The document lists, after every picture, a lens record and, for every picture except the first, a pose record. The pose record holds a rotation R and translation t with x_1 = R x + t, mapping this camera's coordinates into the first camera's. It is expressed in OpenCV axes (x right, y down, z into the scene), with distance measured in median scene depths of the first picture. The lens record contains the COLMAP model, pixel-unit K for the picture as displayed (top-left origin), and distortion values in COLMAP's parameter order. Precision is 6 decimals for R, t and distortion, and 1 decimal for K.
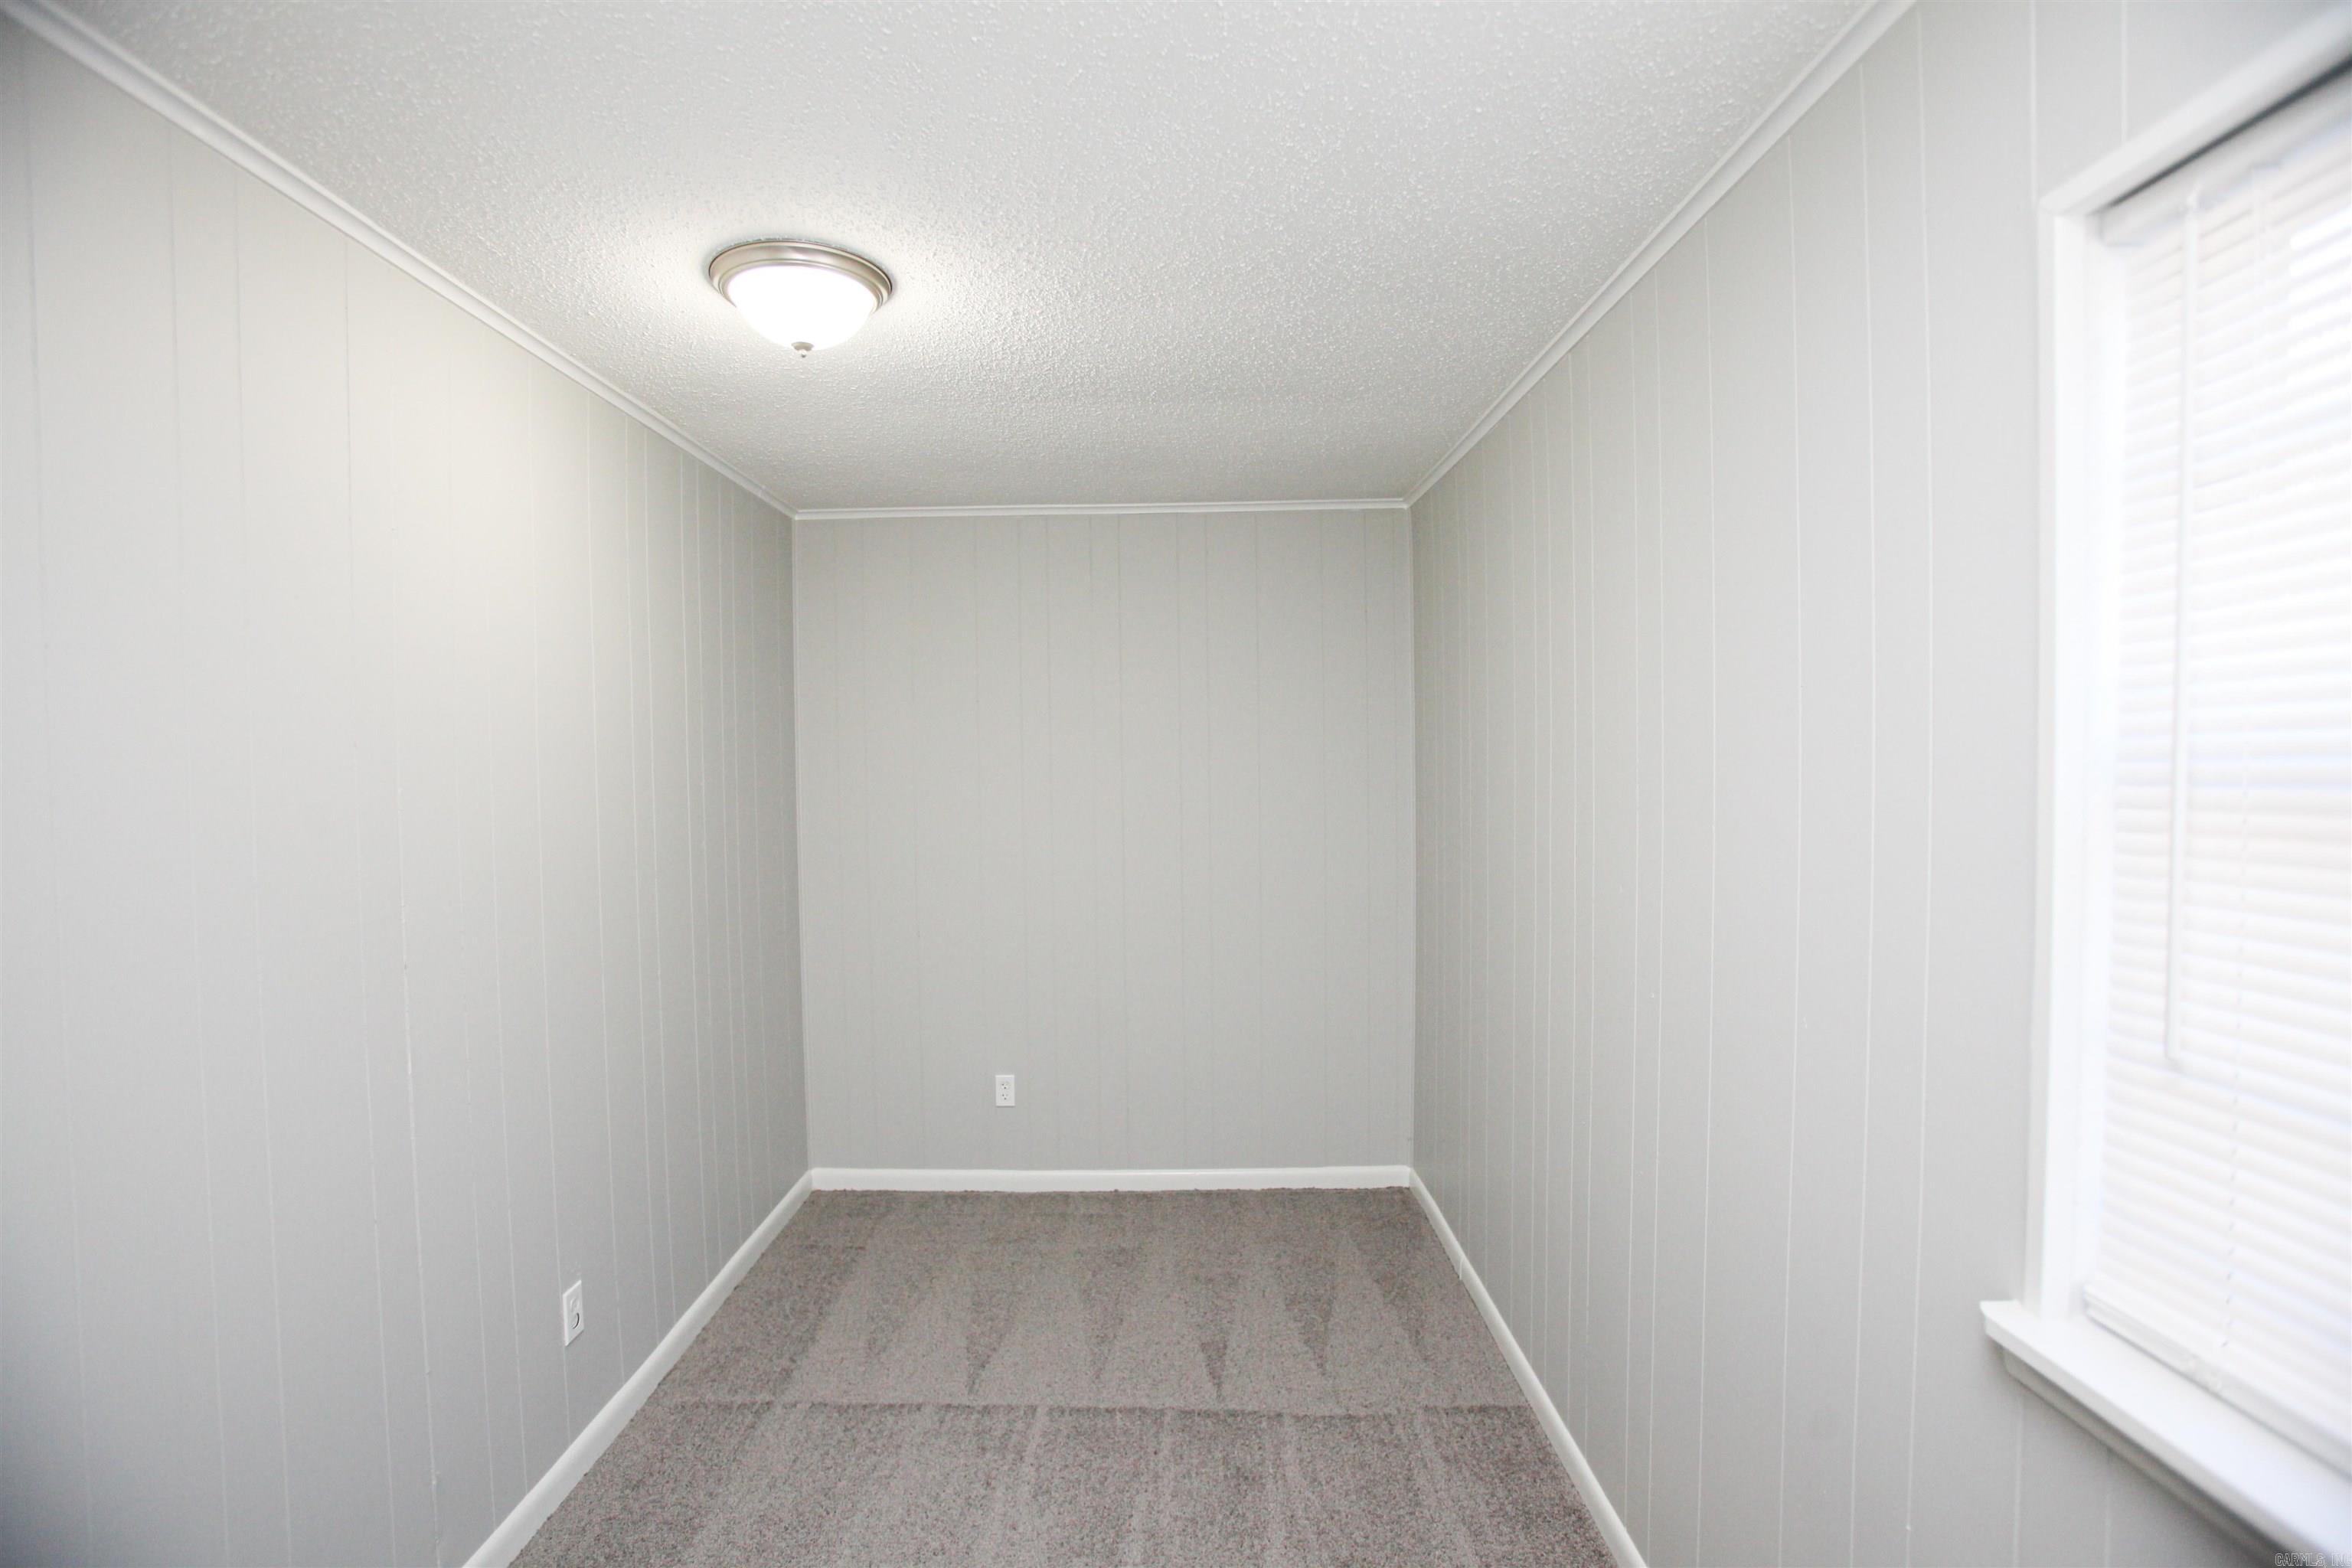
lens RADIAL K [[1092.7, 0, 1161.6], [0, 1092.7, 787.0], [0, 0, 1]] dist [-0.074933, 0.036239]
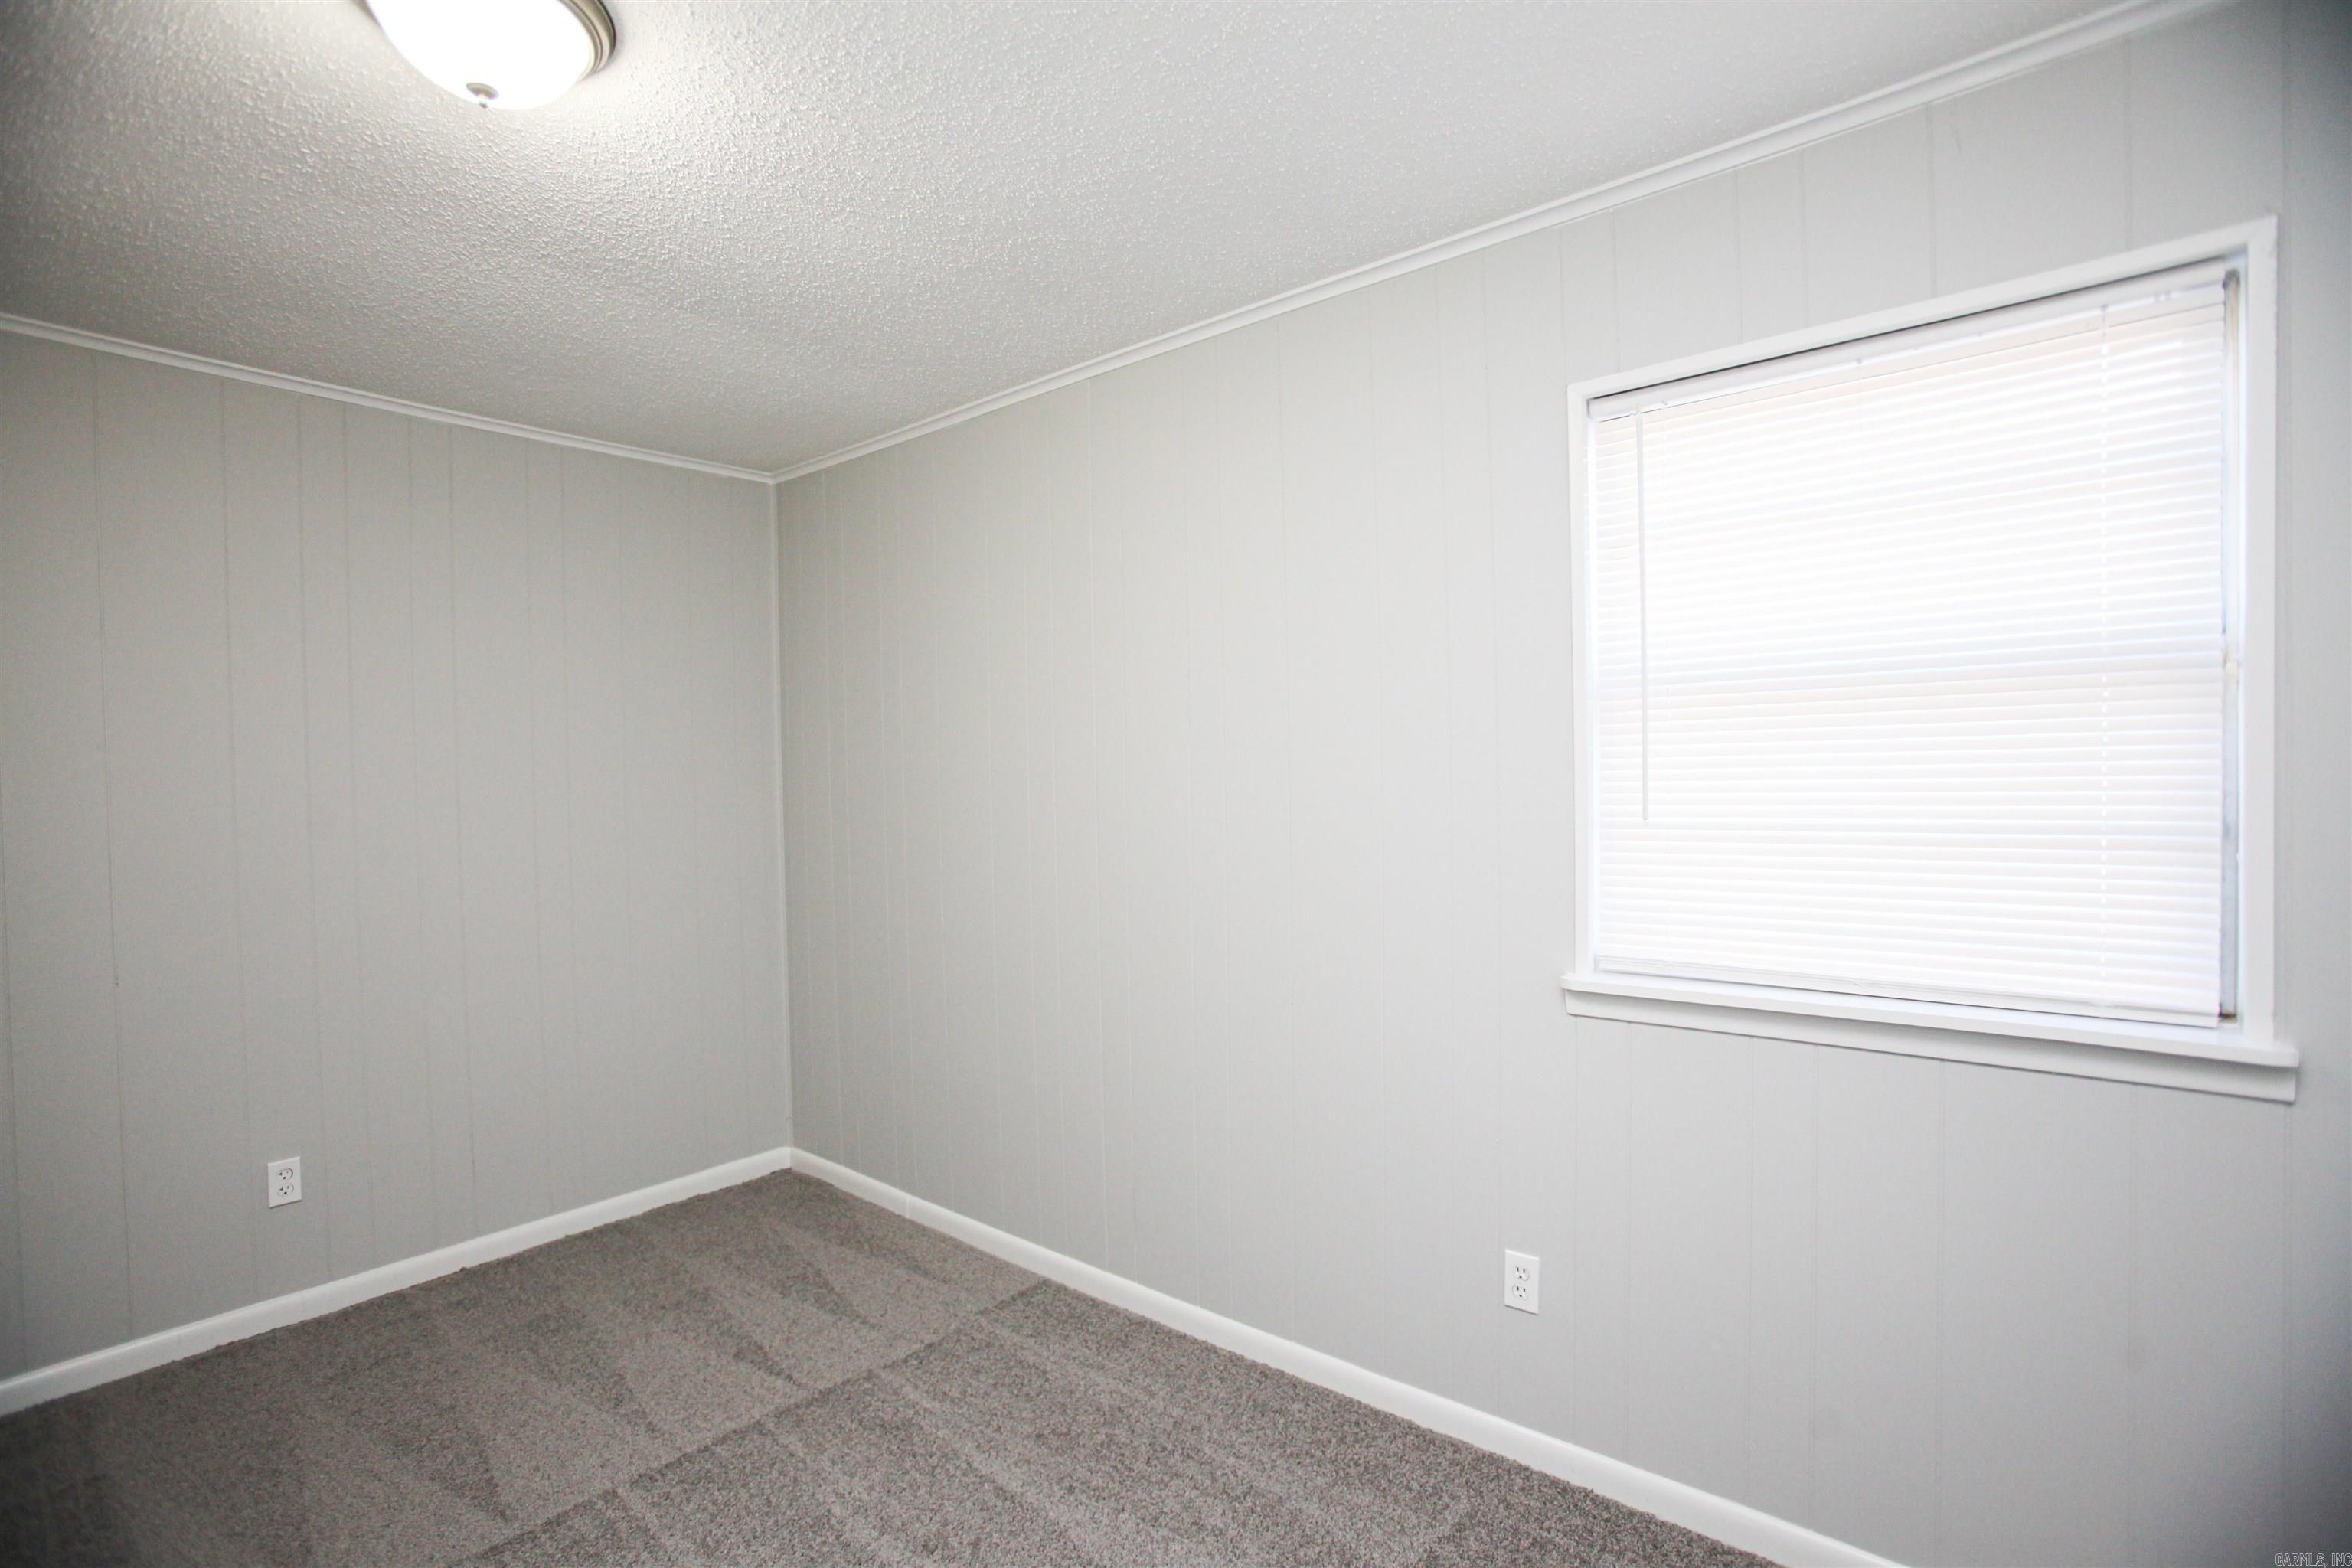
lens RADIAL K [[1092.7, 0, 1161.6], [0, 1092.7, 787.0], [0, 0, 1]] dist [-0.074933, 0.036239]
pose [[0.625889, -0.006665, 0.779883, -0.374571], [0.032525, 0.999317, -0.017562, 0.059339], [-0.779233, 0.036357, 0.625679, 0.123172]]
